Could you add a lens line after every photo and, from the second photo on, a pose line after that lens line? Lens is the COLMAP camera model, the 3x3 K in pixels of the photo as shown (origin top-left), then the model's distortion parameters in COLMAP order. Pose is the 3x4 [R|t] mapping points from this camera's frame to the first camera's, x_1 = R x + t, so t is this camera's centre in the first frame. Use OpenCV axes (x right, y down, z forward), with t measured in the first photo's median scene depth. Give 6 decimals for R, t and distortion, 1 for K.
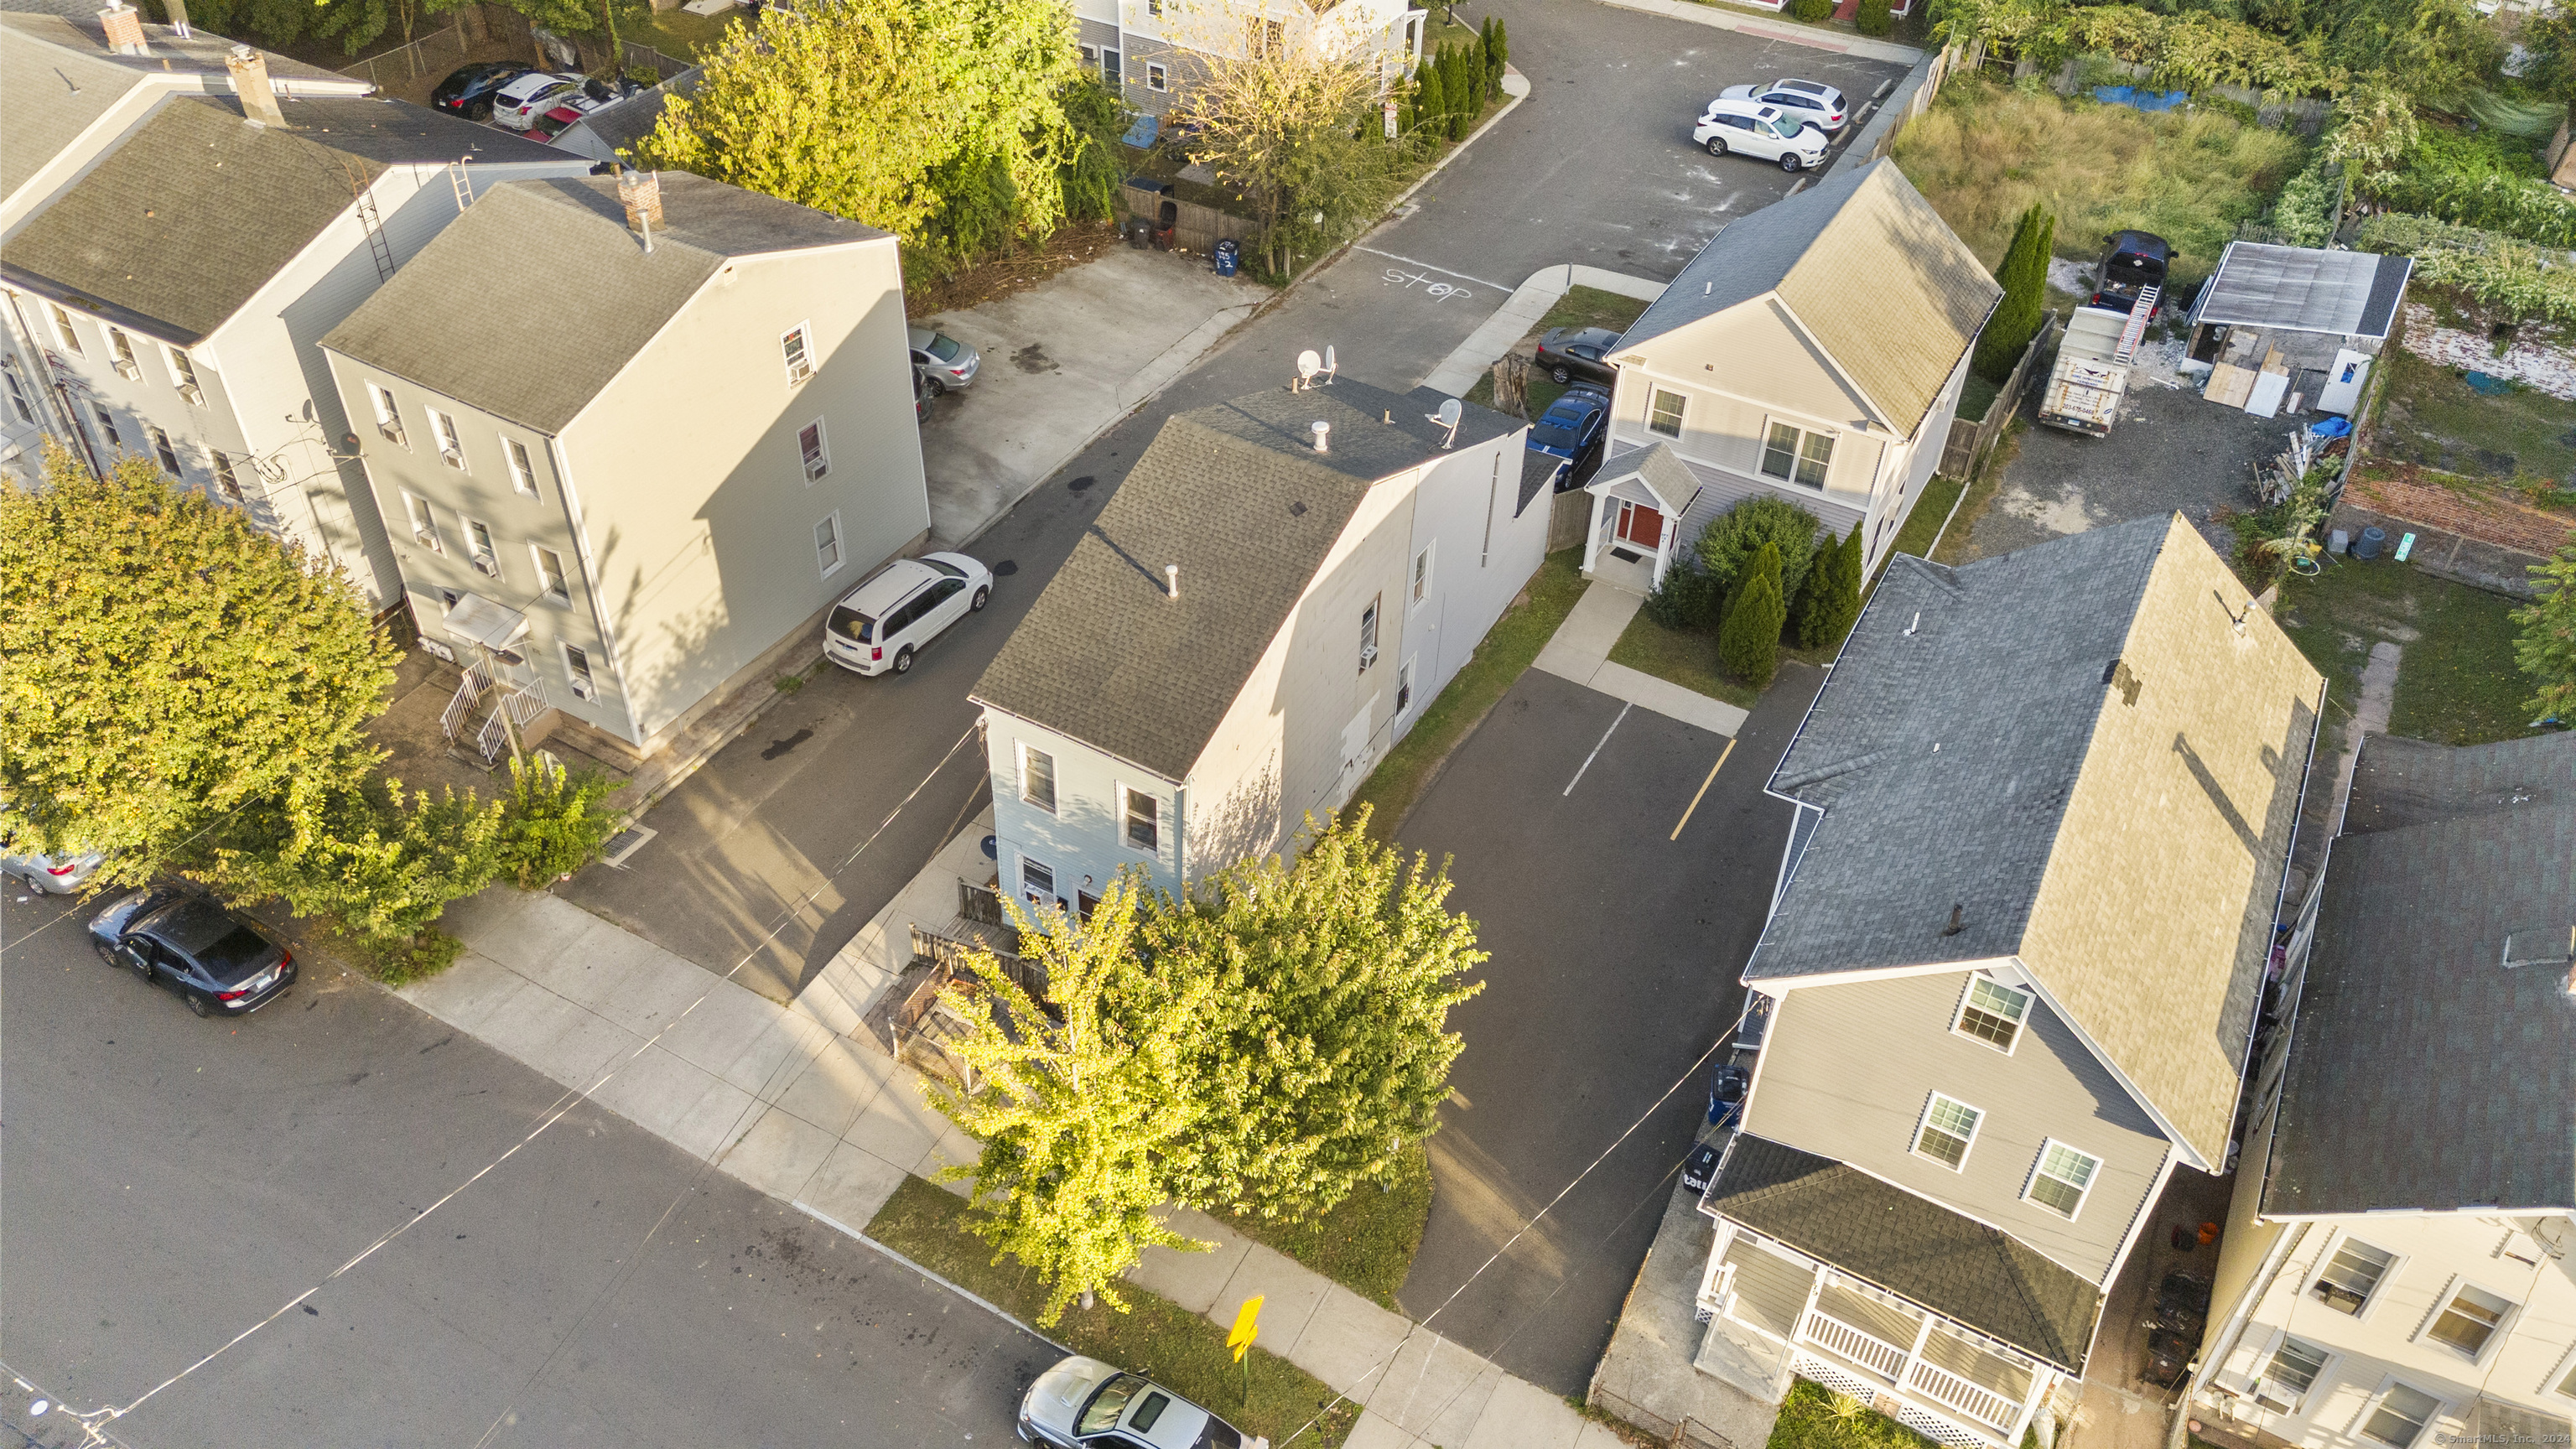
lens RADIAL K [[1881.2, 0, 1281.6], [0, 1881.2, 721.4], [0, 0, 1]] dist [0.085392, -0.102176]
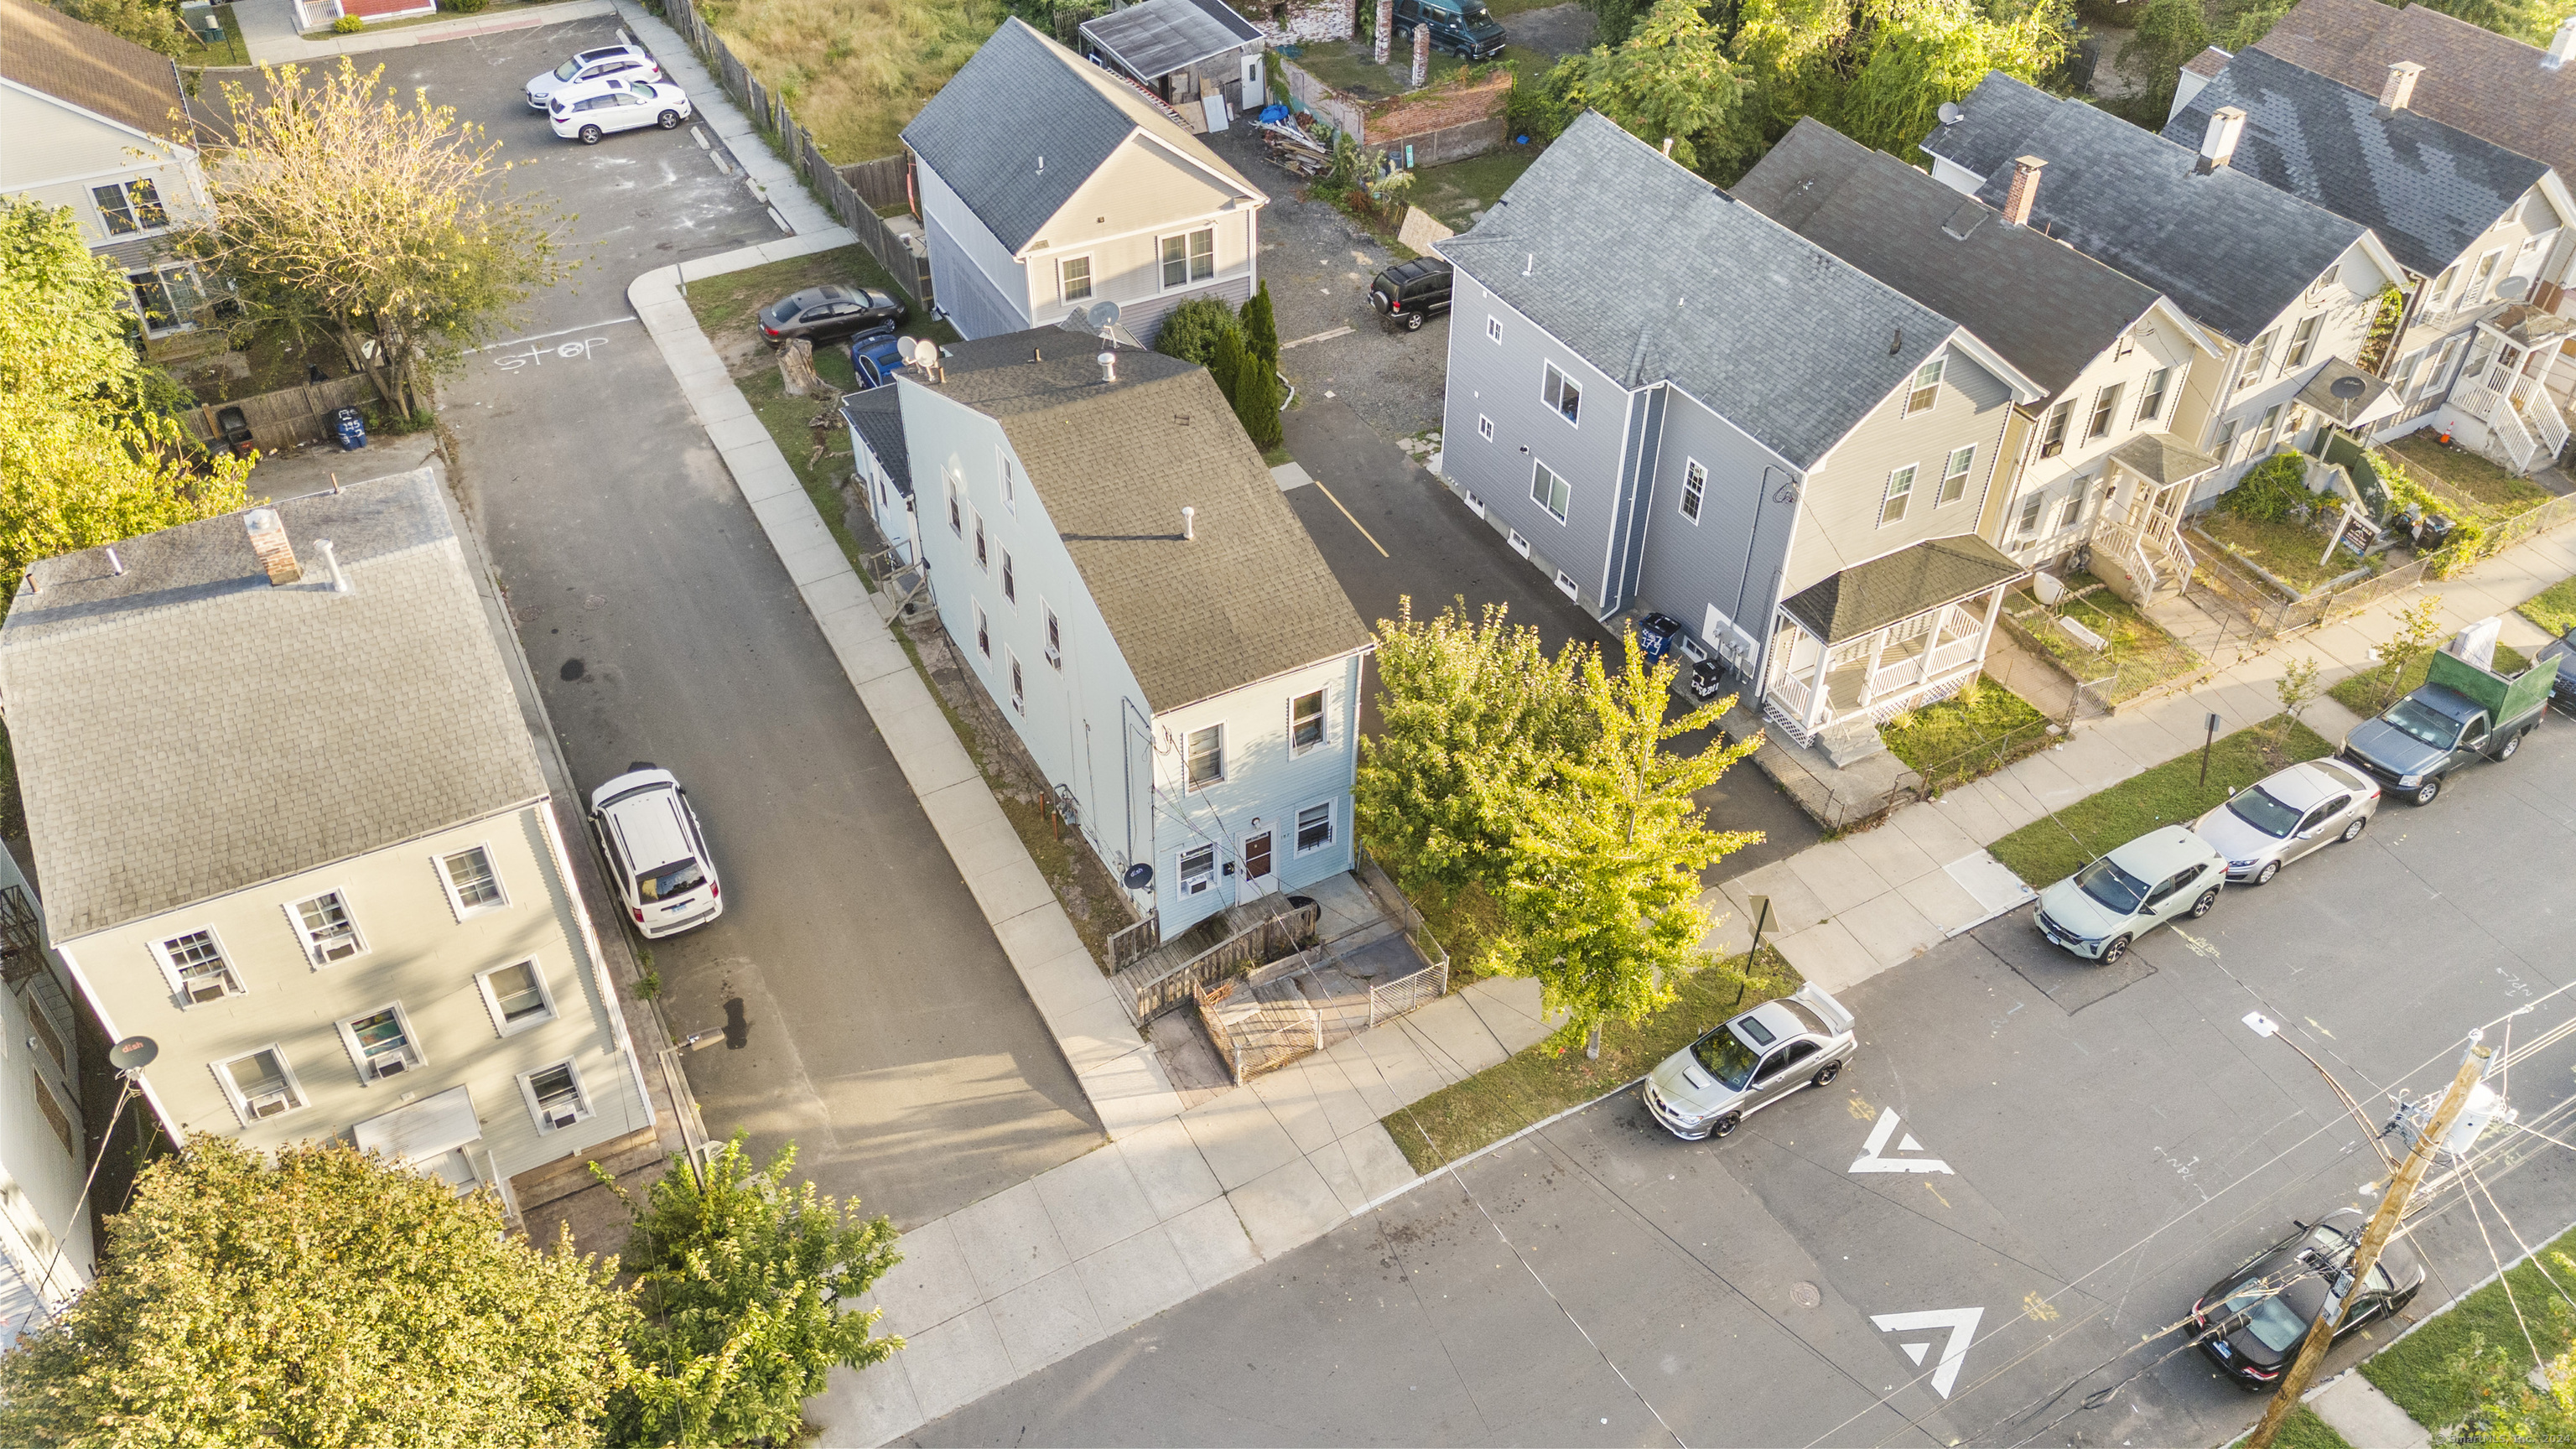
lens RADIAL K [[1881.2, 0, 1281.6], [0, 1881.2, 721.4], [0, 0, 1]] dist [0.085392, -0.102176]
pose [[0.528822, -0.561968, 0.636034, -0.484655], [0.550788, 0.797388, 0.246587, -0.138624], [-0.645740, 0.219919, 0.731201, 0.154054]]
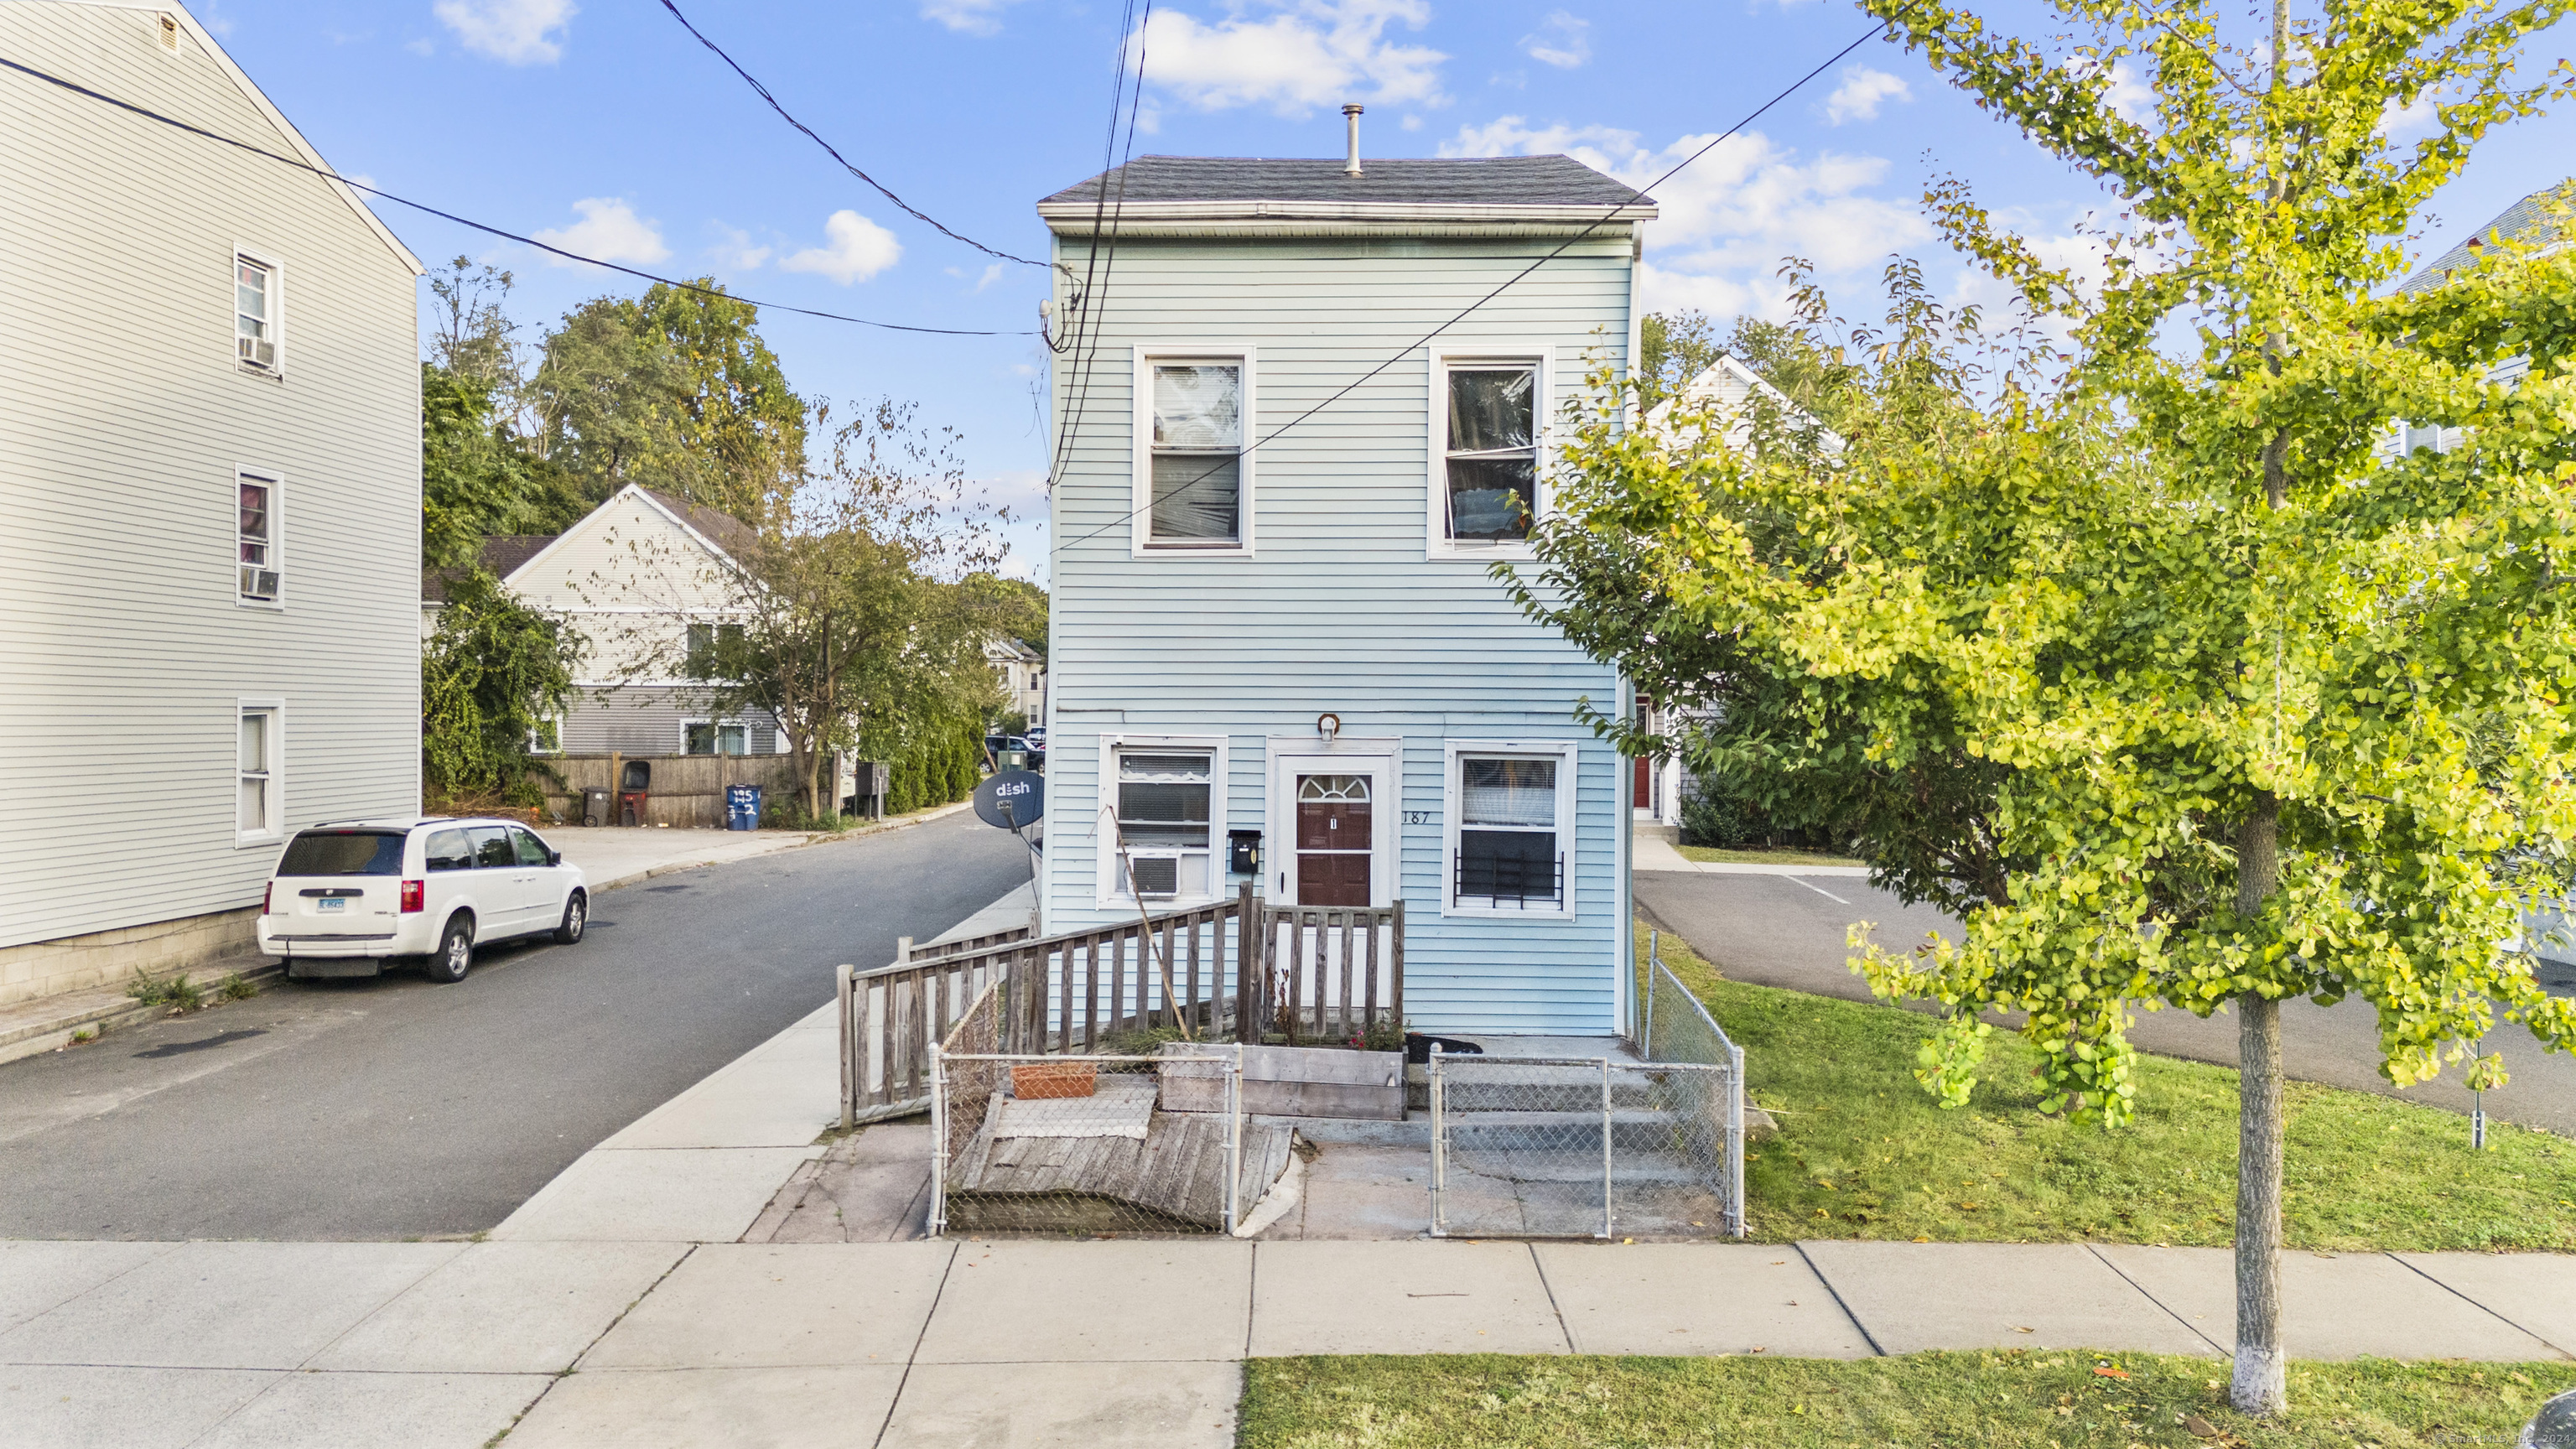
lens RADIAL K [[1930.2, 0, 1283.7], [0, 1930.2, 720.6], [0, 0, 1]] dist [0.094885, -0.124385]
pose [[0.893162, -0.016198, 0.449443, -0.197680], [0.299097, 0.767708, -0.566715, 0.211510], [-0.335861, 0.640595, 0.690533, 0.488648]]
